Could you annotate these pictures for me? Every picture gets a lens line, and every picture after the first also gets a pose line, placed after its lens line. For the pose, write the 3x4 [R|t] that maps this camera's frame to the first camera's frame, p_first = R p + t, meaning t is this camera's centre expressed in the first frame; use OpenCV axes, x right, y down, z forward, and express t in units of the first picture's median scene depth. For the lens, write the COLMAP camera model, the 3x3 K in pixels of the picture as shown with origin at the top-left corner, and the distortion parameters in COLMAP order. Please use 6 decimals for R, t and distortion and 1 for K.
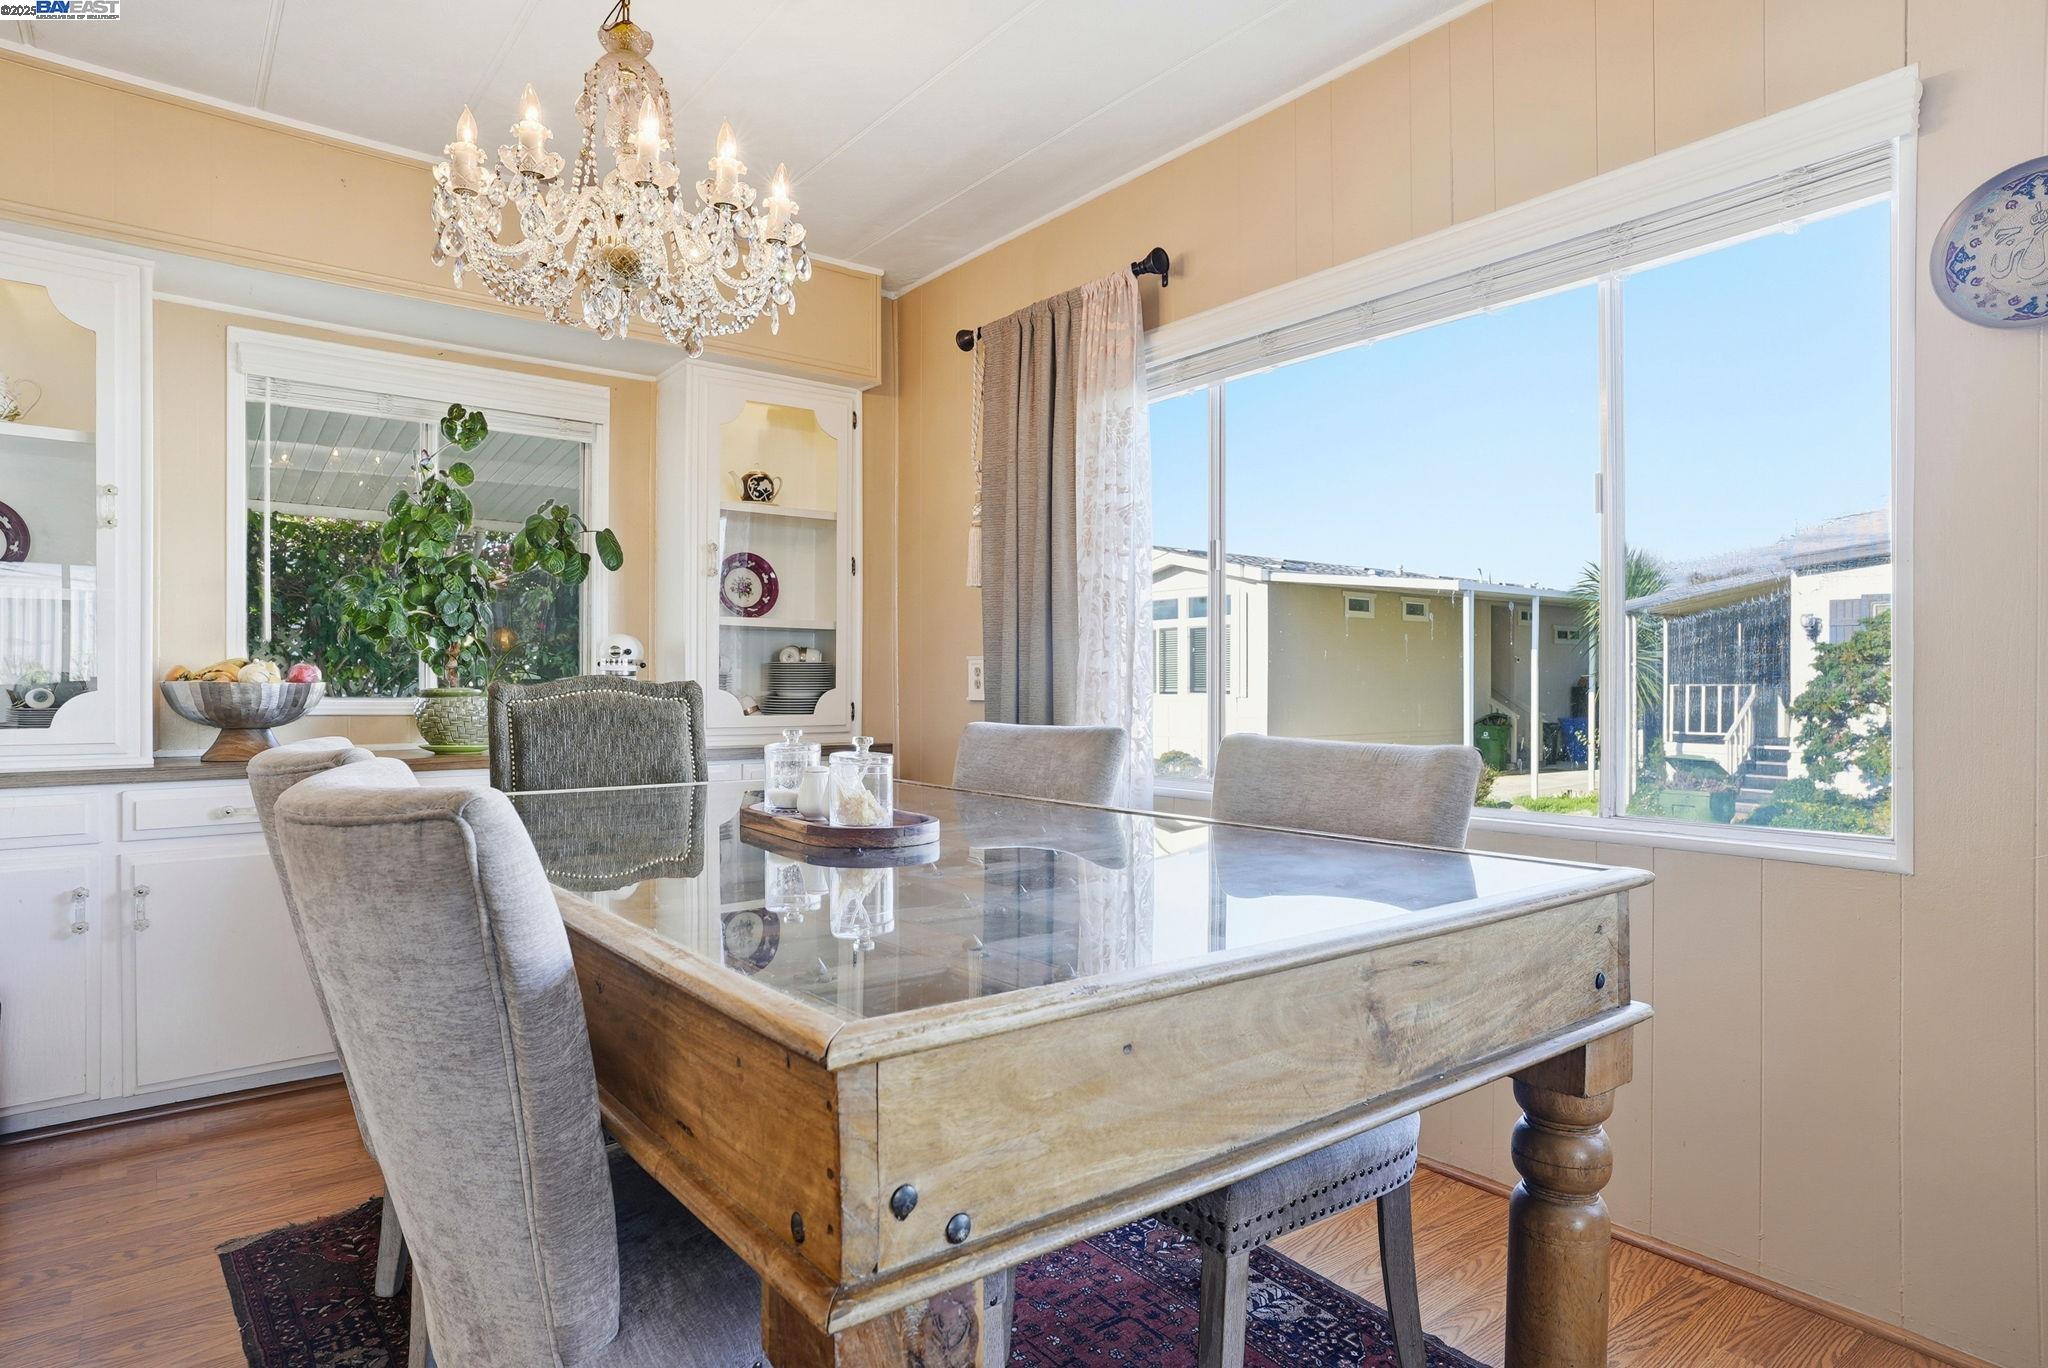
lens RADIAL K [[1141.6, 0, 1018.1], [0, 1141.6, 679.7], [0, 0, 1]] dist [-0.055147, 0.039232]
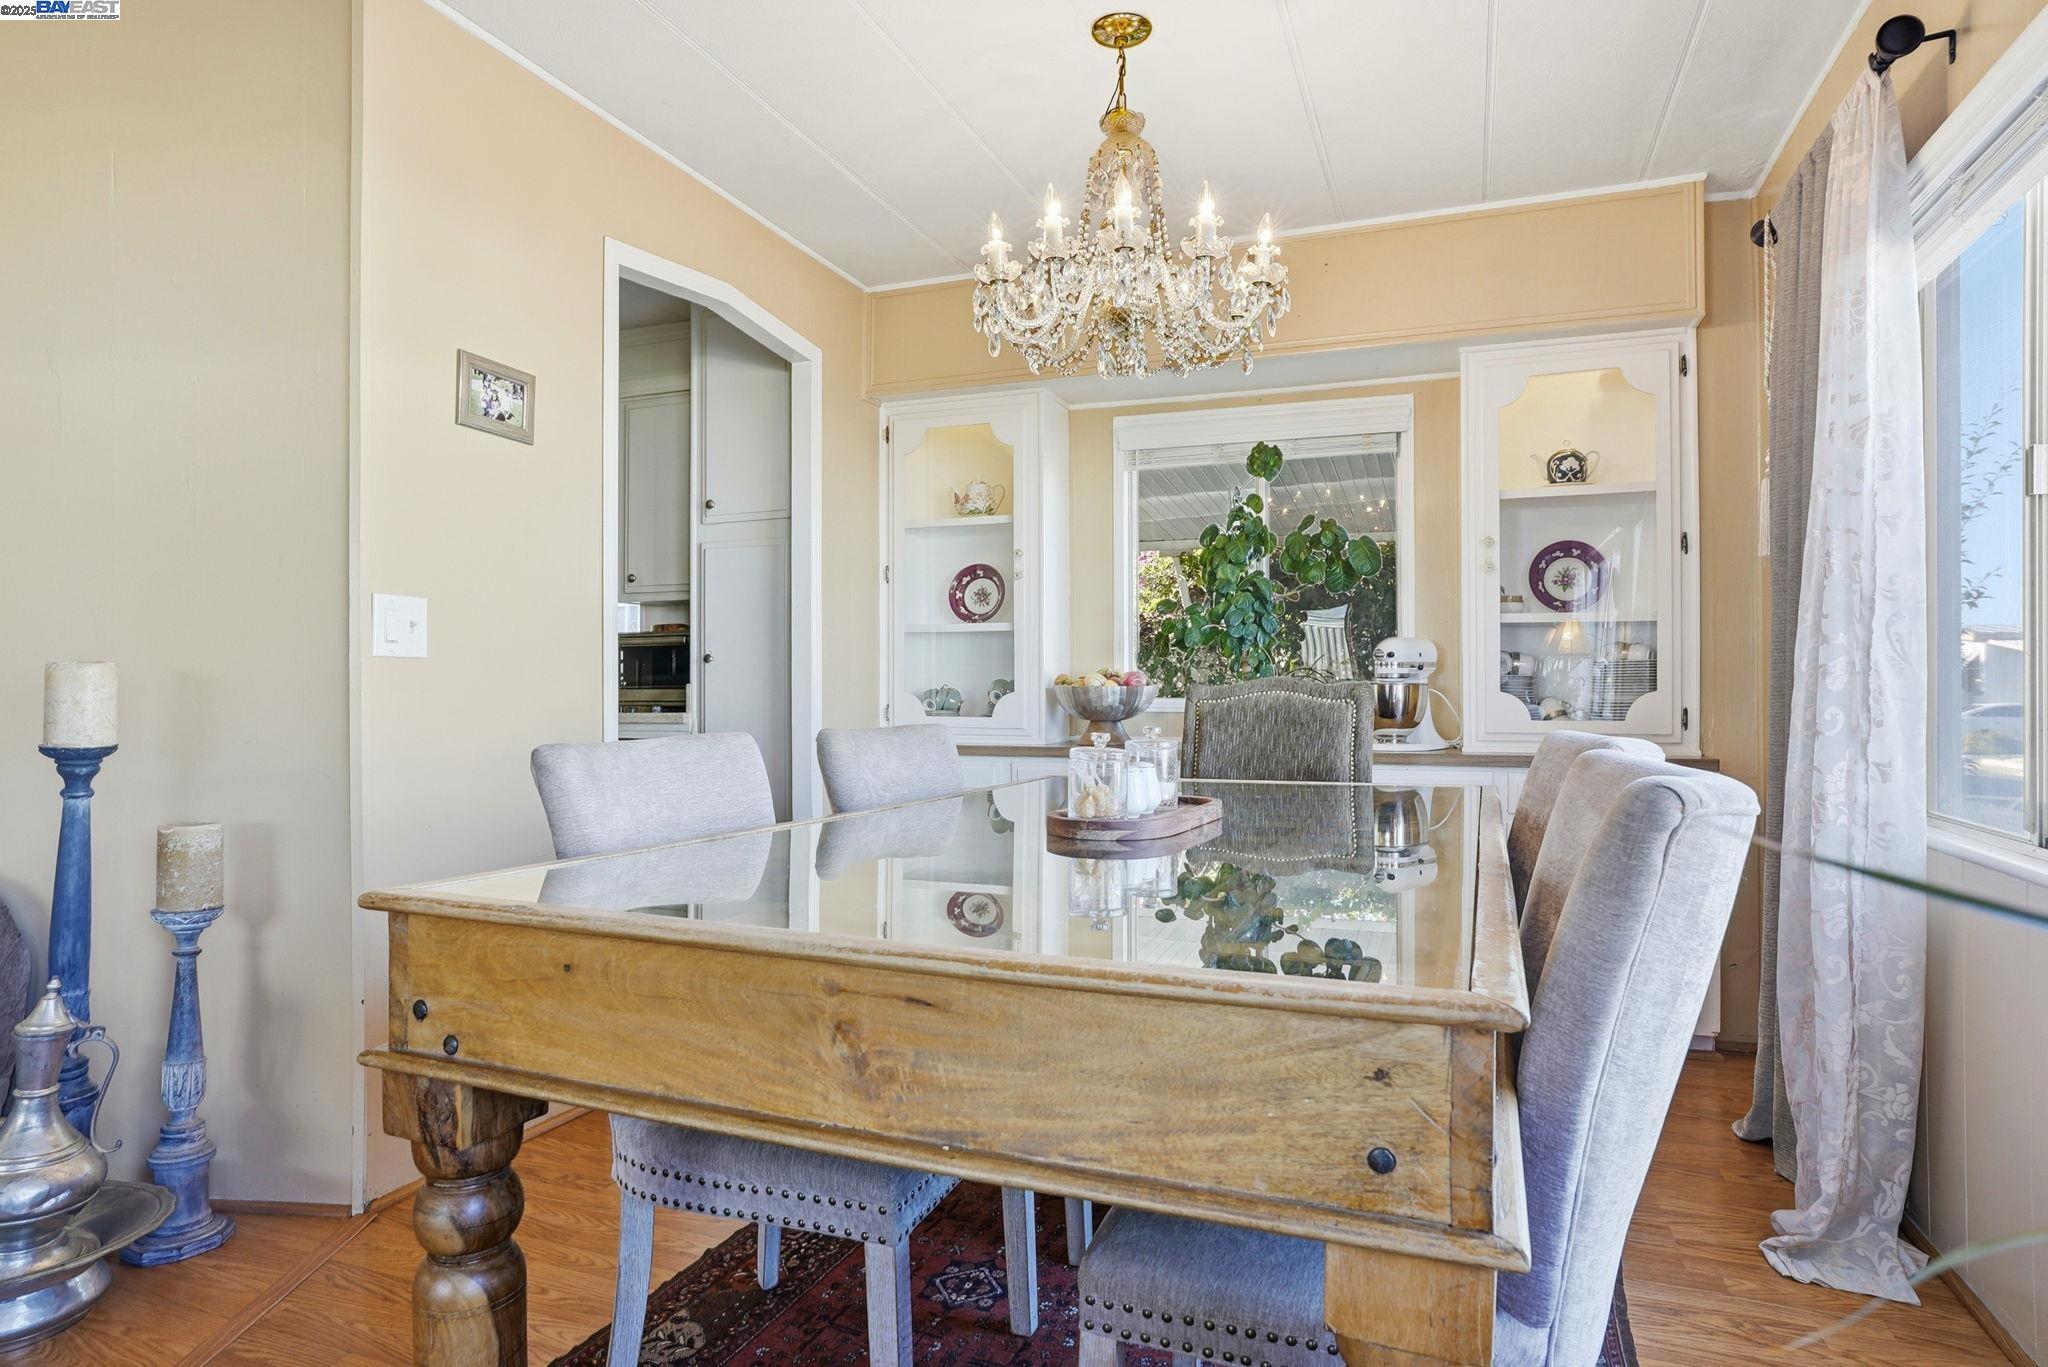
lens RADIAL K [[1141.6, 0, 1018.1], [0, 1141.6, 679.2], [0, 0, 1]] dist [-0.055147, 0.039232]
pose [[0.508984, -0.009598, -0.860722, 0.418191], [0.004846, 0.999954, -0.008285, 0.004841], [0.860762, 0.000045, 0.509007, 0.230377]]
